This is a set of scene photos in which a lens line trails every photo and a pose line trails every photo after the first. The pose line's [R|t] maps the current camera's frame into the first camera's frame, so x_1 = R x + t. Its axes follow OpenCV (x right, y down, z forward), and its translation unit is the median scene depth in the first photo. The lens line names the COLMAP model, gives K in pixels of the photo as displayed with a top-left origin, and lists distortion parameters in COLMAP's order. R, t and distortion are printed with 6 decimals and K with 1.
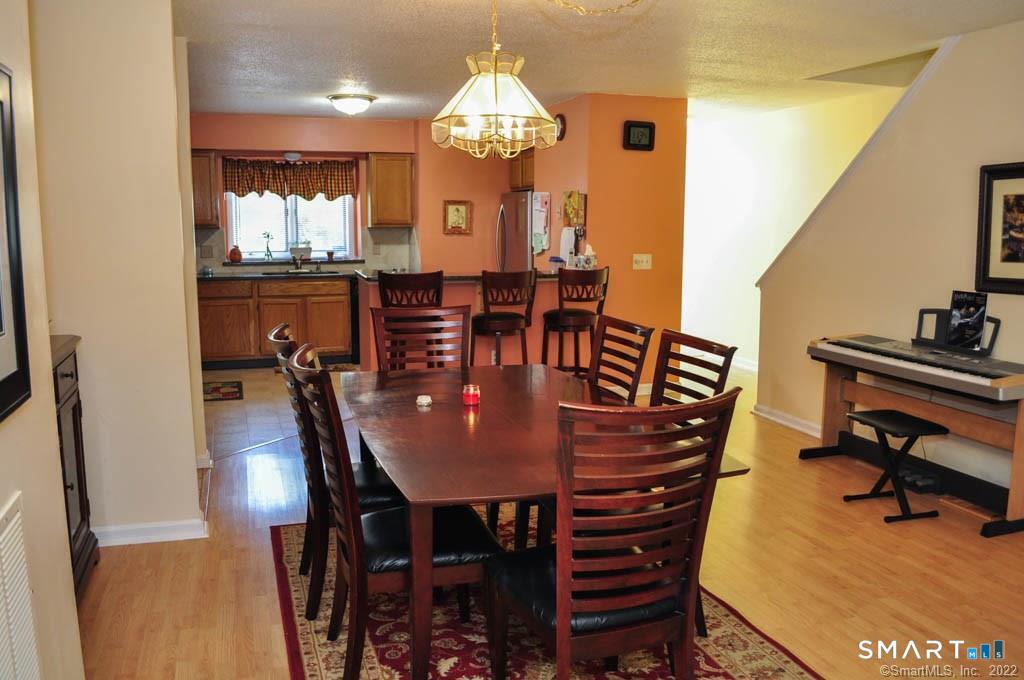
lens RADIAL K [[808.2, 0, 512.0], [0, 808.2, 340.0], [0, 0, 1]] dist [-0.078043, 0.010355]
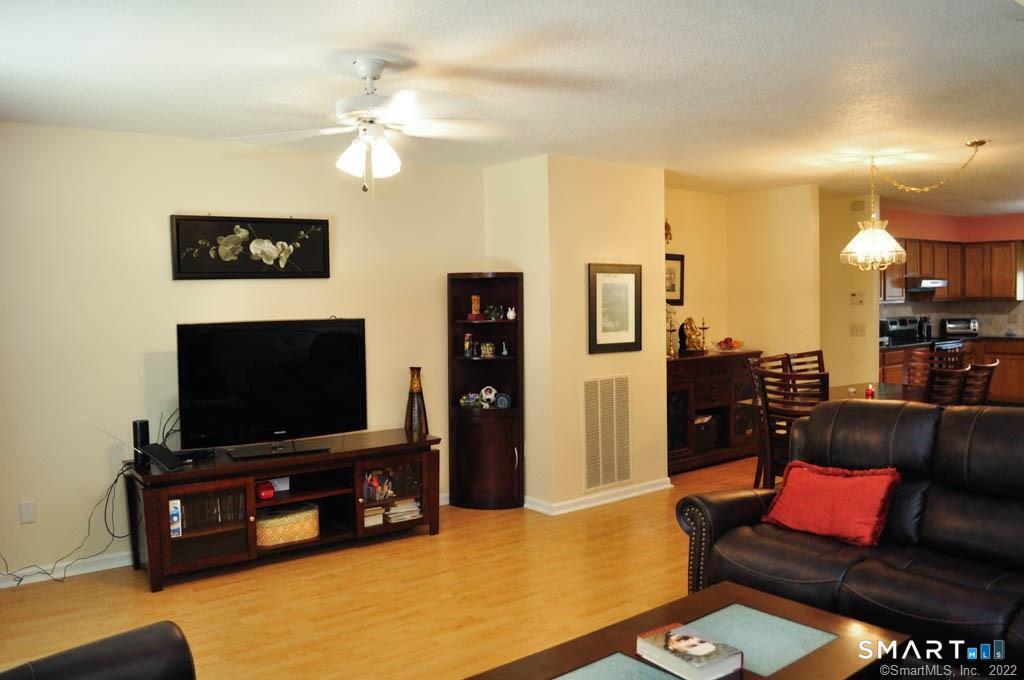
lens RADIAL K [[808.2, 0, 512.0], [0, 808.2, 340.0], [0, 0, 1]] dist [-0.078043, 0.010355]
pose [[0.328003, 0.037108, -0.943948, 0.716575], [-0.116214, 0.993223, -0.001336, 0.025925], [0.937501, 0.110138, 0.330093, -0.225569]]
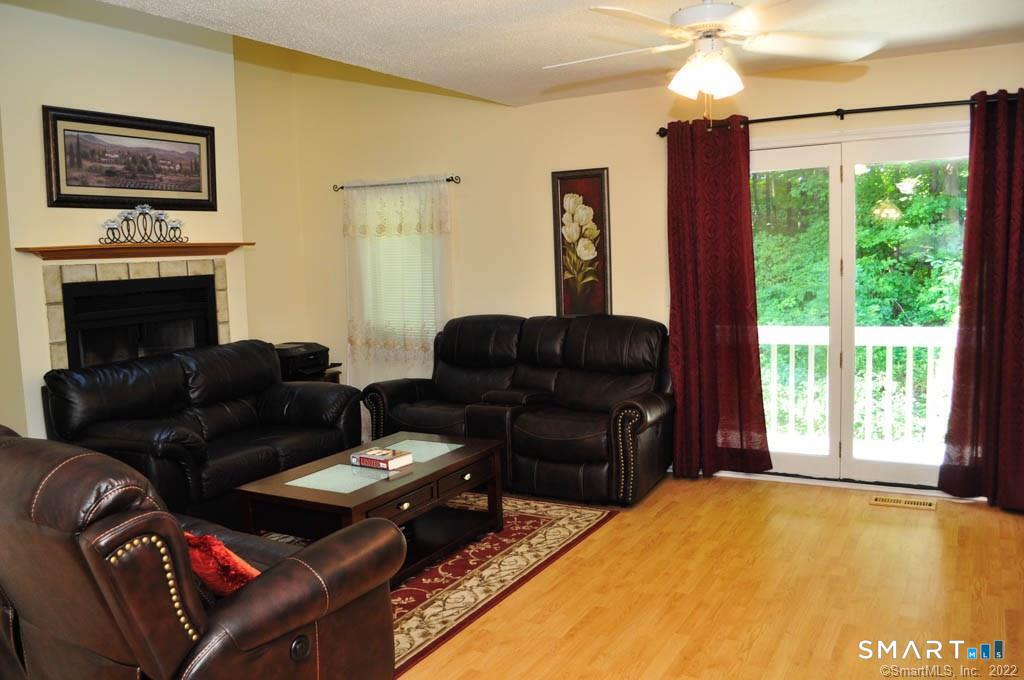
lens RADIAL K [[819.7, 0, 512.0], [0, 819.7, 340.0], [0, 0, 1]] dist [-0.074278, -0.001377]
pose [[-0.659654, -0.056608, 0.749435, -0.121867], [0.142036, 0.969801, 0.198273, -0.045262], [-0.738026, 0.237239, -0.631693, 0.283098]]
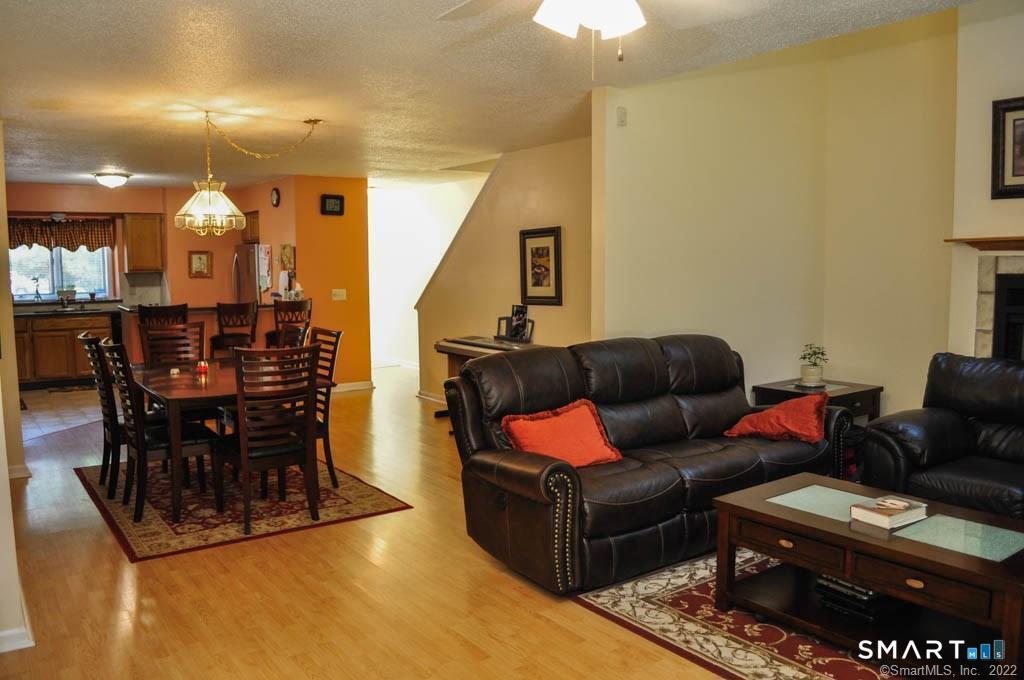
lens RADIAL K [[819.7, 0, 512.0], [0, 819.7, 340.0], [0, 0, 1]] dist [-0.074278, -0.001377]
pose [[0.958882, -0.036229, 0.281483, 0.049814], [0.050177, 0.997836, -0.042499, 0.057404], [-0.279335, 0.054875, 0.958624, -0.440029]]
